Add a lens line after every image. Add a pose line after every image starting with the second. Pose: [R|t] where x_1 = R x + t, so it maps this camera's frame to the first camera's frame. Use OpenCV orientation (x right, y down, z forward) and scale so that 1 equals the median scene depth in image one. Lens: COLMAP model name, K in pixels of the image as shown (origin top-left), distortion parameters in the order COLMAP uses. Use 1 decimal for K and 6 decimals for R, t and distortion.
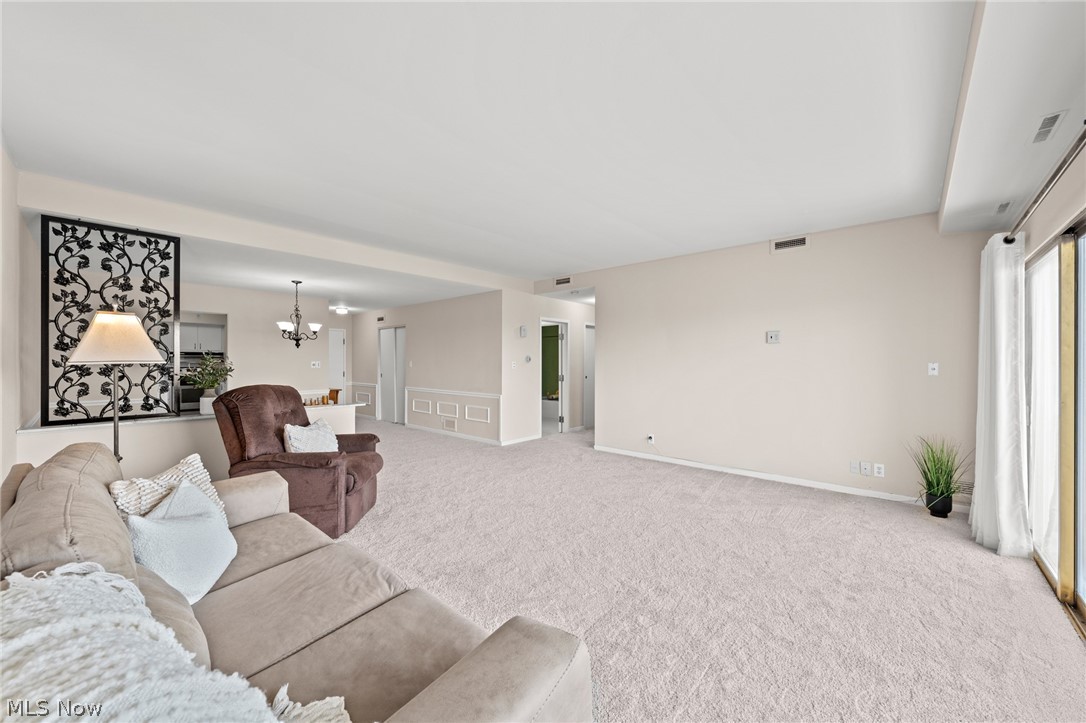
lens RADIAL K [[410.8, 0, 543.0], [0, 410.8, 361.5], [0, 0, 1]] dist [-0.001164, -0.000061]
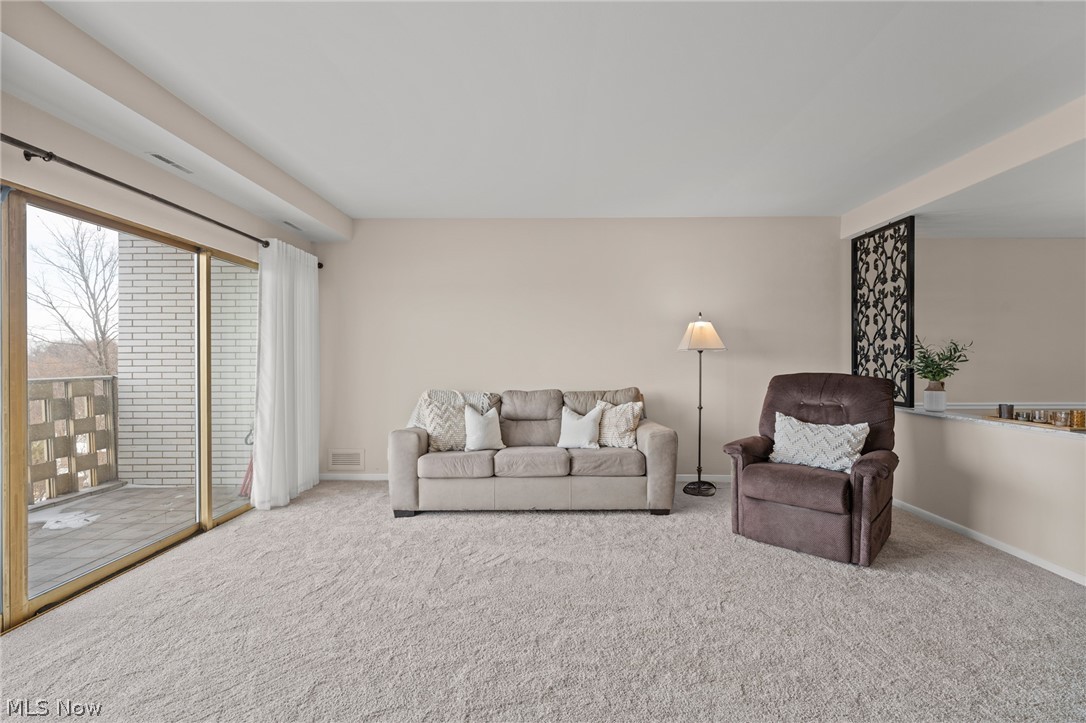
lens RADIAL K [[491.4, 0, 543.0], [0, 491.4, 361.5], [0, 0, 1]] dist [0.000682, -0.000084]
pose [[-0.754655, 0.003161, -0.656114, 0.491985], [0.000647, 0.999991, 0.004074, 0.023964], [0.656121, 0.002649, -0.754651, 1.339649]]
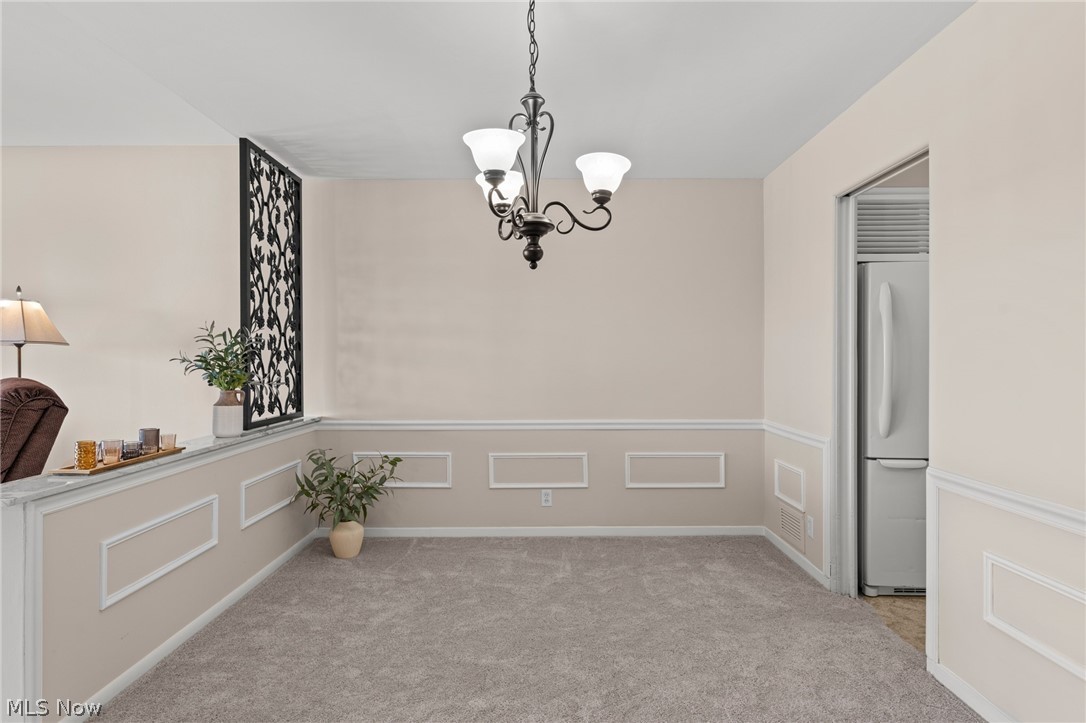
lens RADIAL K [[630.3, 0, 542.4], [0, 630.3, 363.8], [0, 0, 1]] dist [0.002398, 0.000158]
pose [[-0.748015, 0.006940, -0.663646, -0.618273], [0.000254, 0.999948, 0.010170, 0.025417], [0.663682, 0.007439, -0.747978, 2.075643]]
